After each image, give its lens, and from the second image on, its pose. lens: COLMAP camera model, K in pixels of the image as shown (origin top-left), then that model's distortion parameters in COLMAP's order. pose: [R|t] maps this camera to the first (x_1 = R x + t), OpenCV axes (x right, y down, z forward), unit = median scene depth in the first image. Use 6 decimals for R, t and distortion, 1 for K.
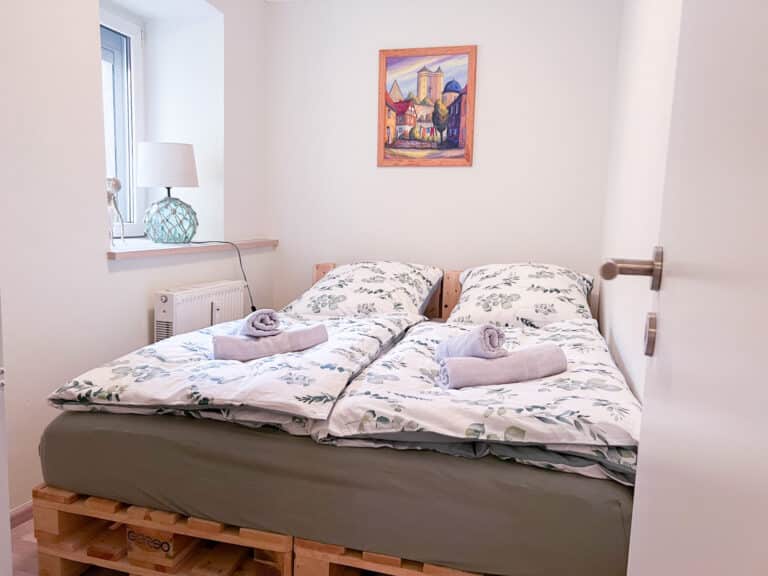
lens RADIAL K [[587.0, 0, 384.9], [0, 587.0, 287.0], [0, 0, 1]] dist [0.047616, -0.005929]
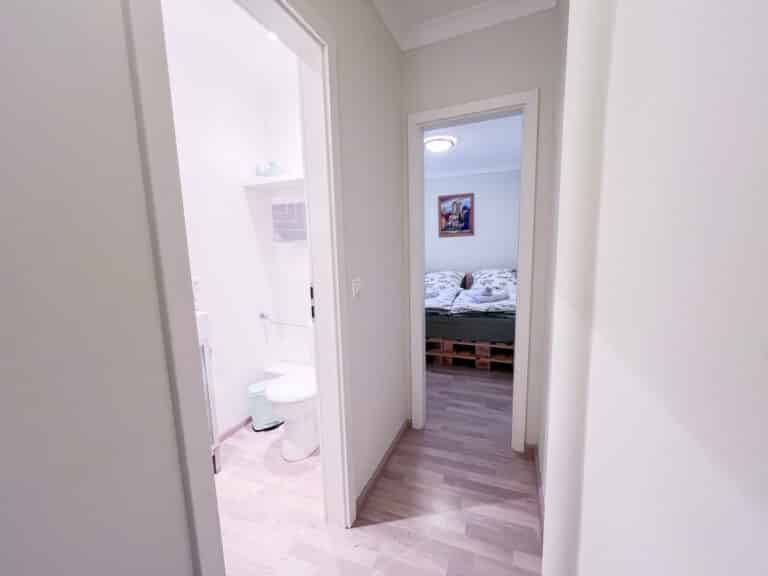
lens RADIAL K [[308.6, 0, 383.3], [0, 308.6, 287.6], [0, 0, 1]] dist [-0.000547, -0.000016]
pose [[0.993056, -0.050790, -0.106112, -0.149853], [0.051862, 0.998627, 0.007368, 0.011126], [0.105592, -0.012820, 0.994327, -0.558912]]
